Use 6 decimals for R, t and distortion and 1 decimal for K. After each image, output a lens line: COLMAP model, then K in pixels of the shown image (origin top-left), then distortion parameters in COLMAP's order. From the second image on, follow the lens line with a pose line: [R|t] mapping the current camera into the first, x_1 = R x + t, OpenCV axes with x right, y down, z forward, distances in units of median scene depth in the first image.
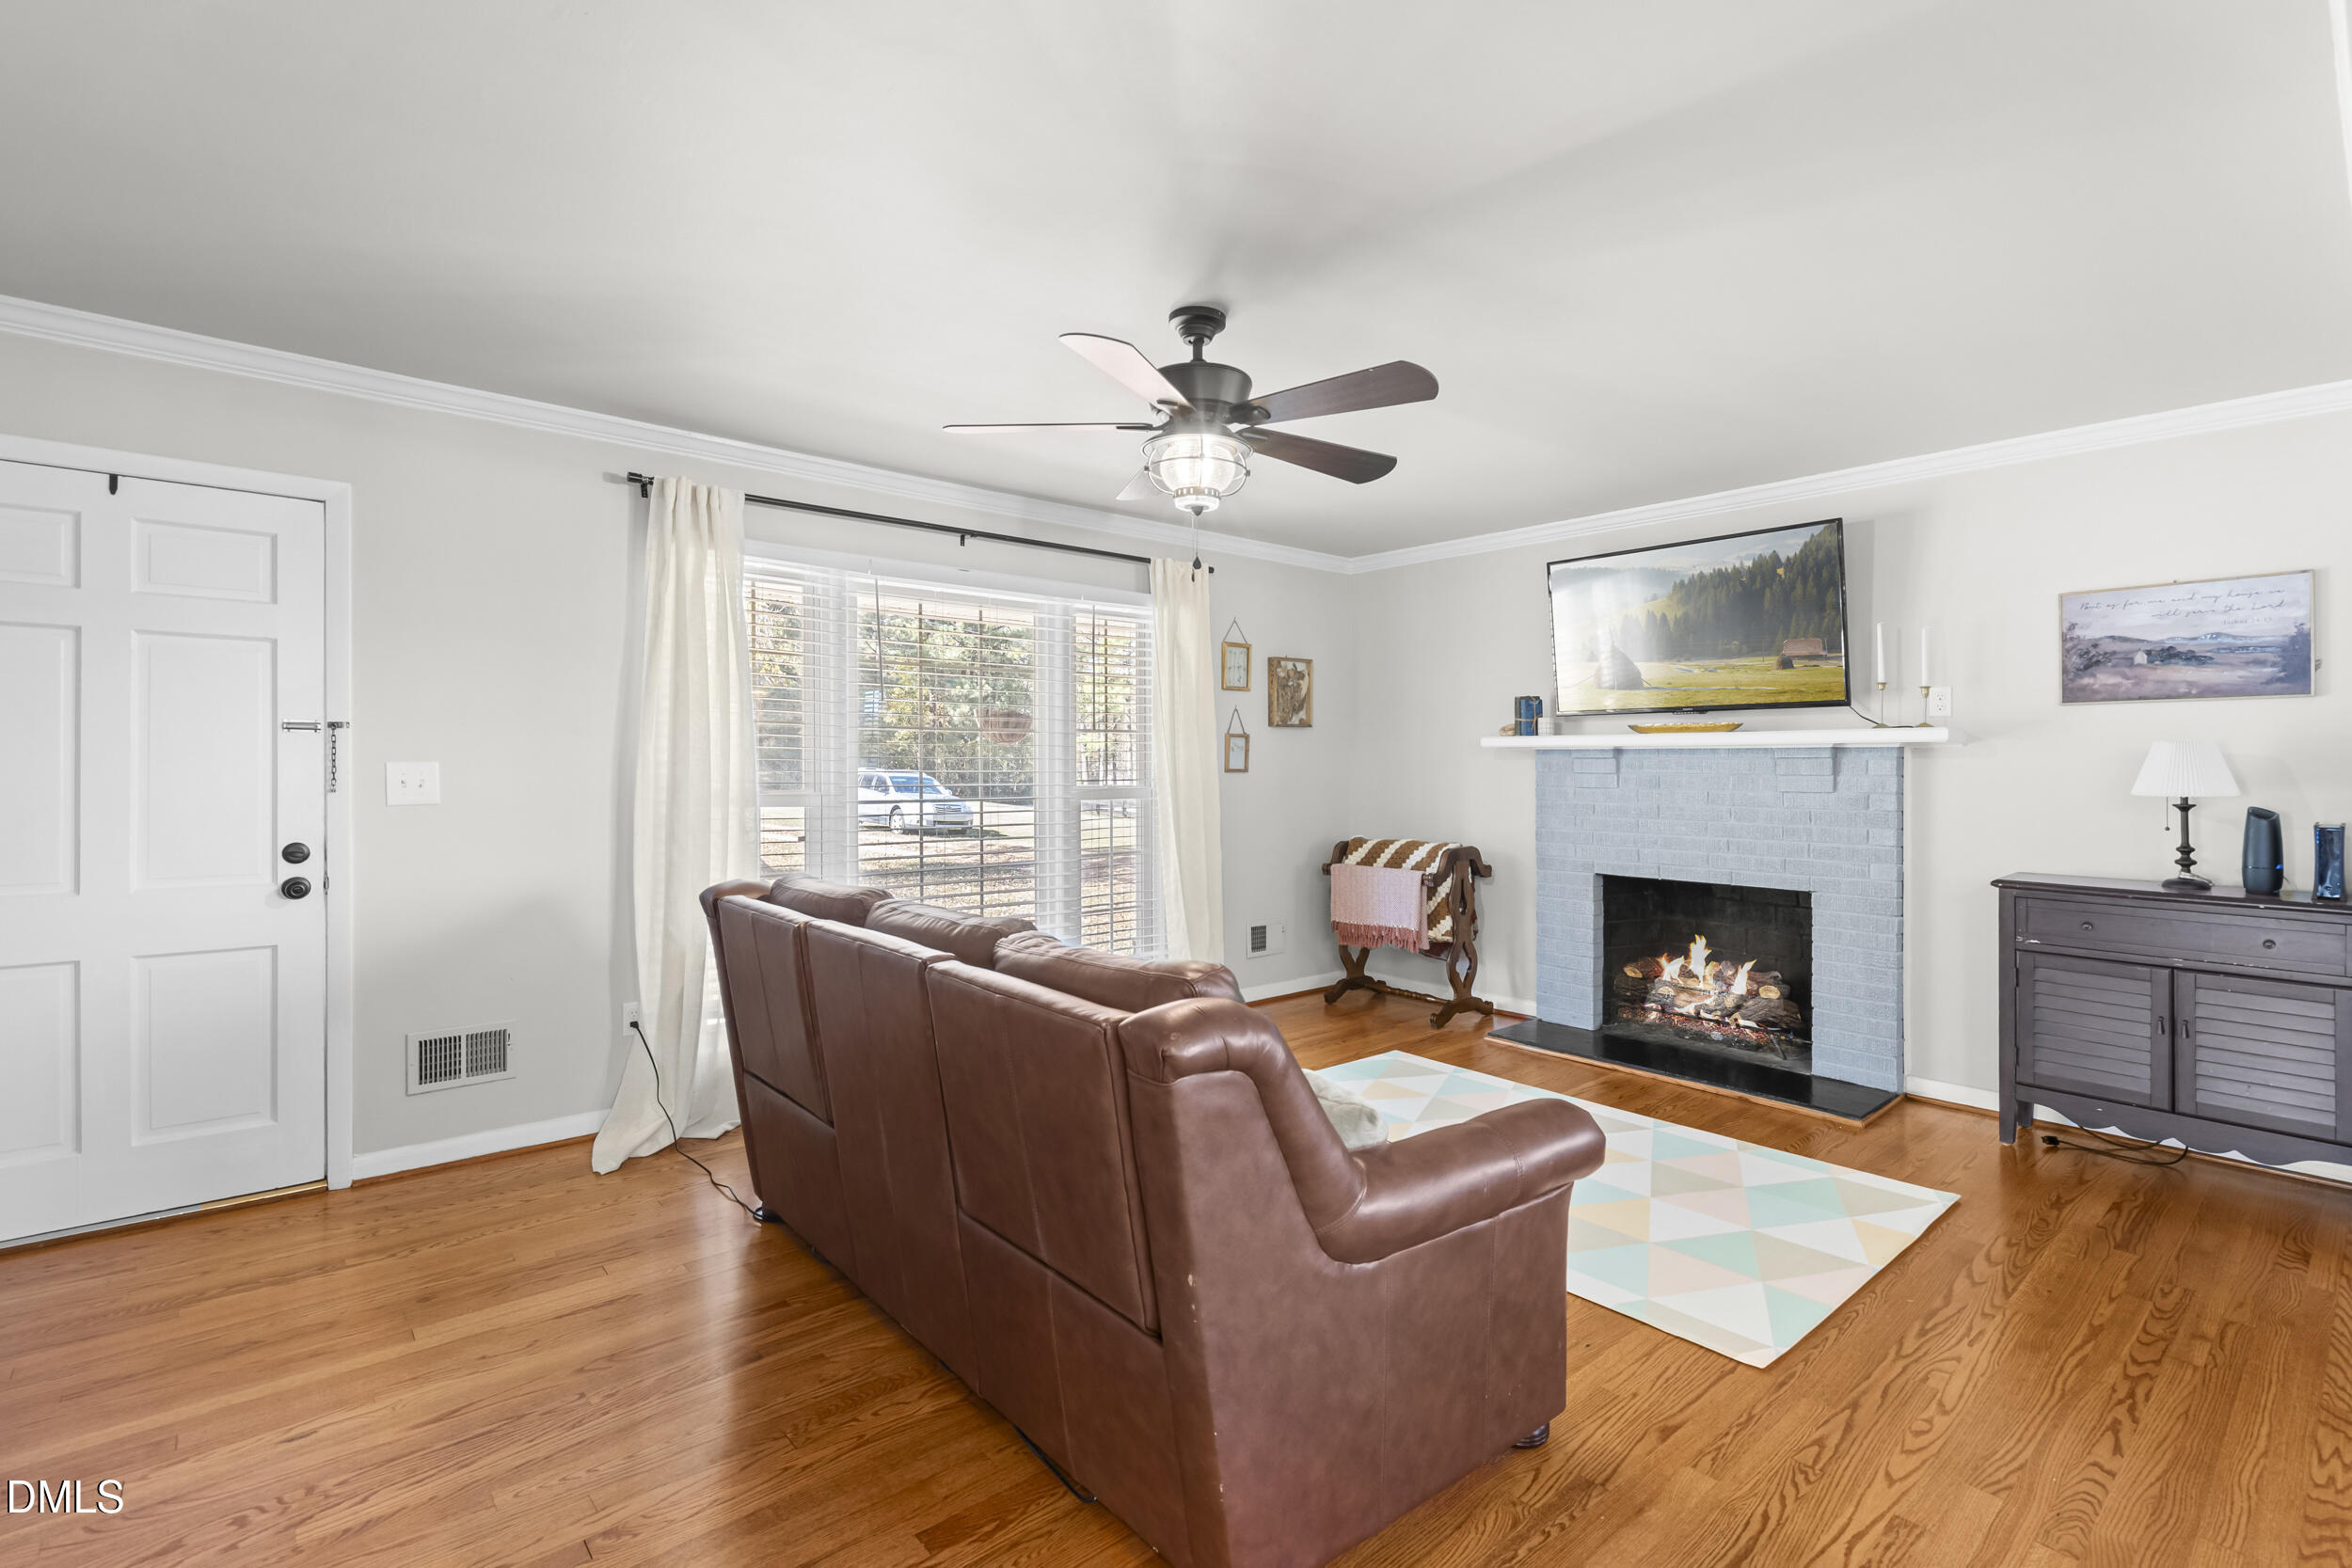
lens RADIAL K [[1079.4, 0, 1172.9], [0, 1079.4, 757.3], [0, 0, 1]] dist [-0.003420, 0.000035]
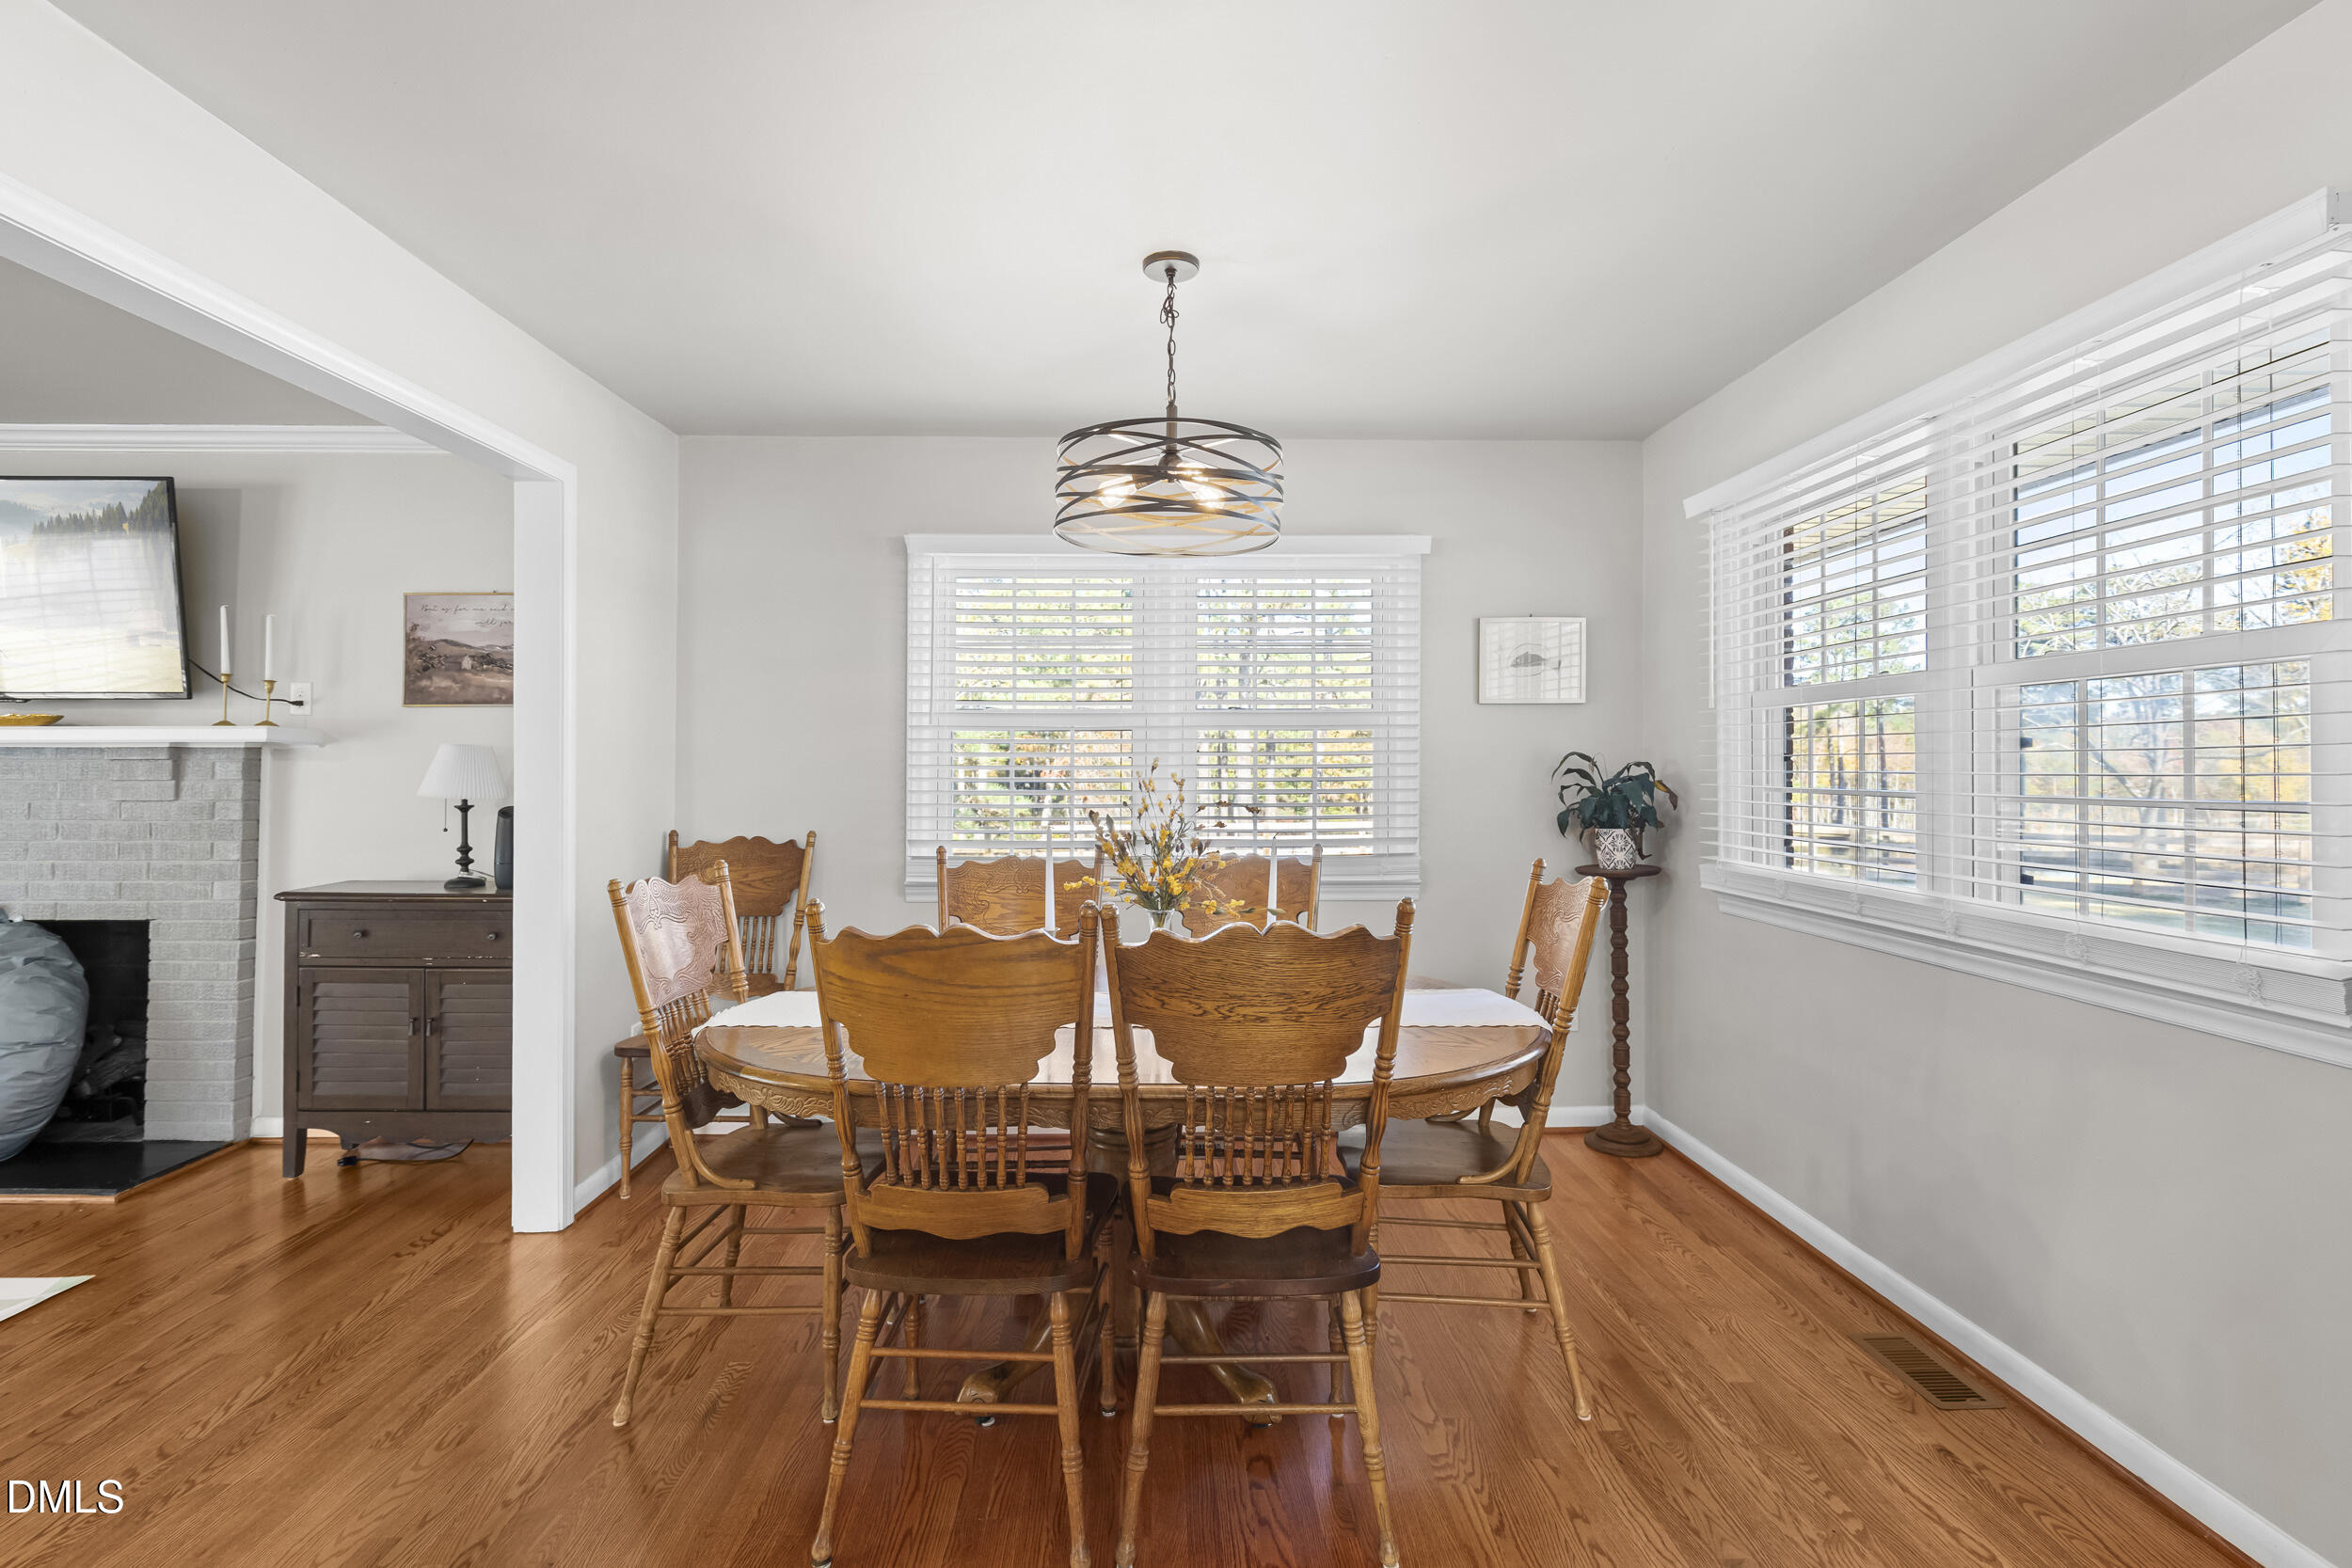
lens RADIAL K [[1087.7, 0, 1168.0], [0, 1087.7, 752.9], [0, 0, 1]] dist [0.000256, 0.000397]
pose [[0.640927, 0.007196, 0.767568, 0.454064], [-0.002095, 0.999969, -0.007626, -0.000095], [-0.767599, 0.003280, 0.640922, -0.149979]]
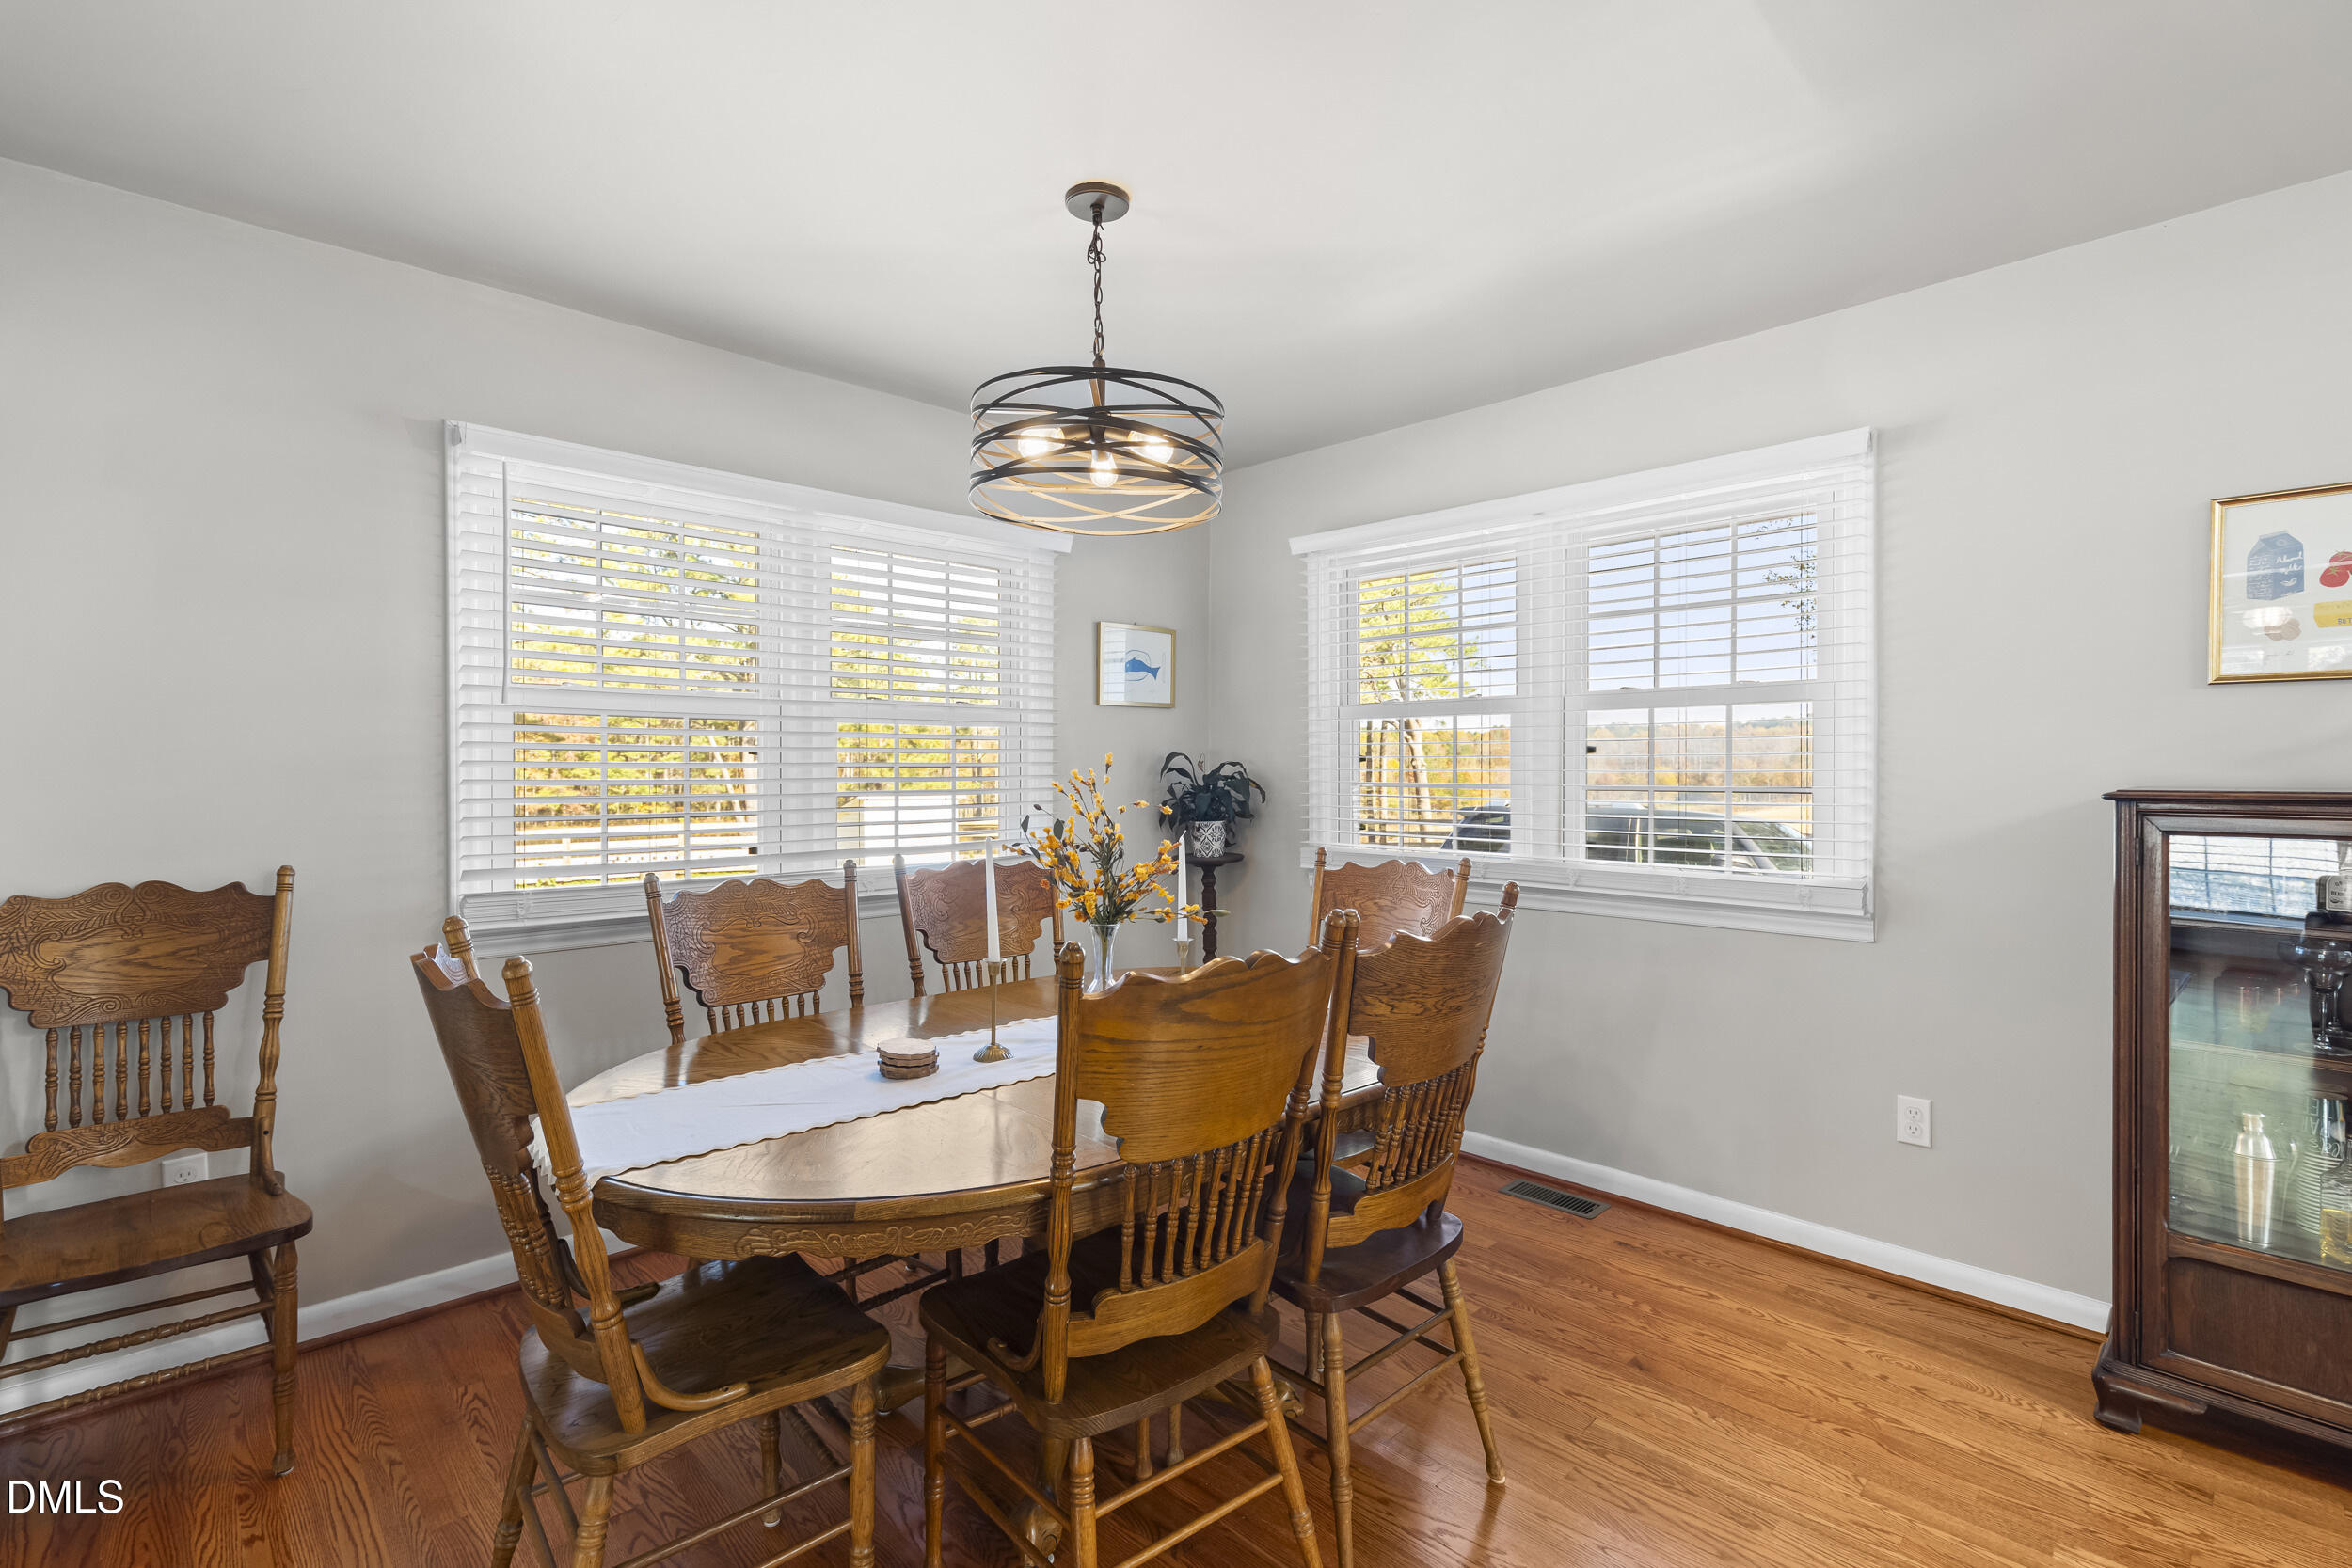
lens RADIAL K [[1083.3, 0, 1172.1], [0, 1083.3, 776.3], [0, 0, 1]] dist [-0.001151, 0.000047]
pose [[-0.053445, -0.009995, 0.998521, 0.380322], [-0.006718, 0.999931, 0.009649, 0.003316], [-0.998548, -0.006192, -0.053509, 0.210460]]
